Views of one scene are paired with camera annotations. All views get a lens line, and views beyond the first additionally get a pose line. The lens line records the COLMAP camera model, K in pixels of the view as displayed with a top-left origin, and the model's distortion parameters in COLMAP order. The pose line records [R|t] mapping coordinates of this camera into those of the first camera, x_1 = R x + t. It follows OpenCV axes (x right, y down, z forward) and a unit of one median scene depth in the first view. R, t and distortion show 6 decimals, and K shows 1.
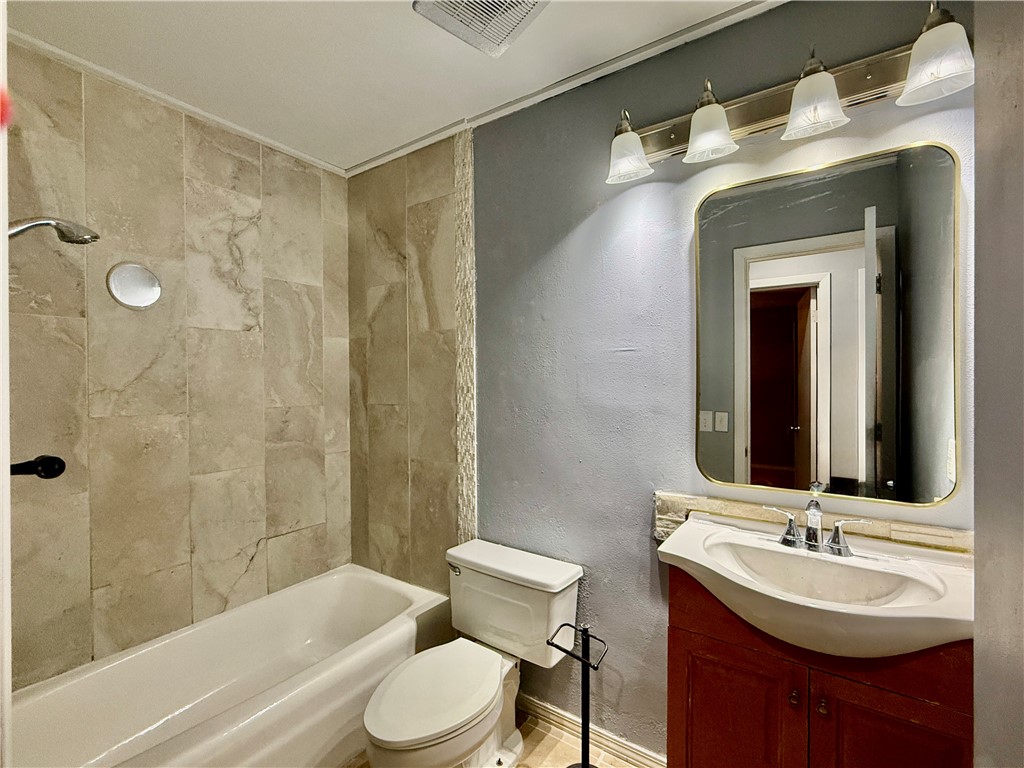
lens RADIAL K [[459.4, 0, 512.5], [0, 459.4, 382.6], [0, 0, 1]] dist [0.000166, -0.000195]
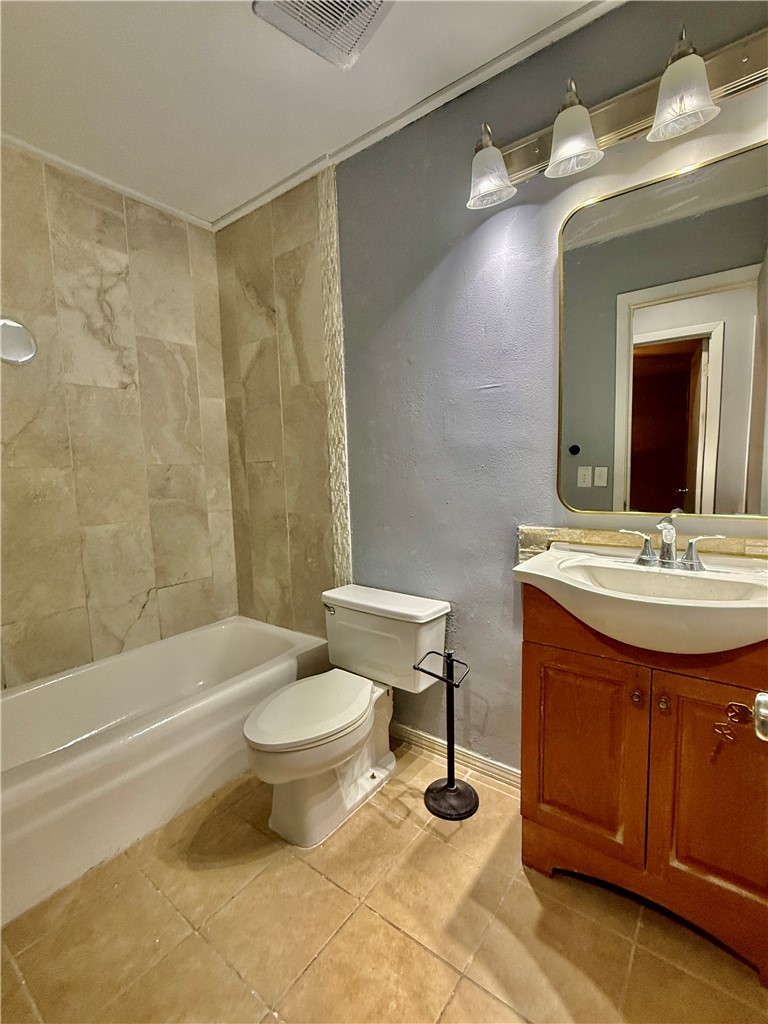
lens RADIAL K [[459.4, 0, 385.3], [0, 459.4, 511.4], [0, 0, 1]] dist [0.000166, -0.000195]
pose [[0.998796, -0.017696, -0.045748, 0.052233], [0.021837, 0.995550, 0.091670, 0.087272], [0.043922, -0.092558, 0.994738, -0.020314]]
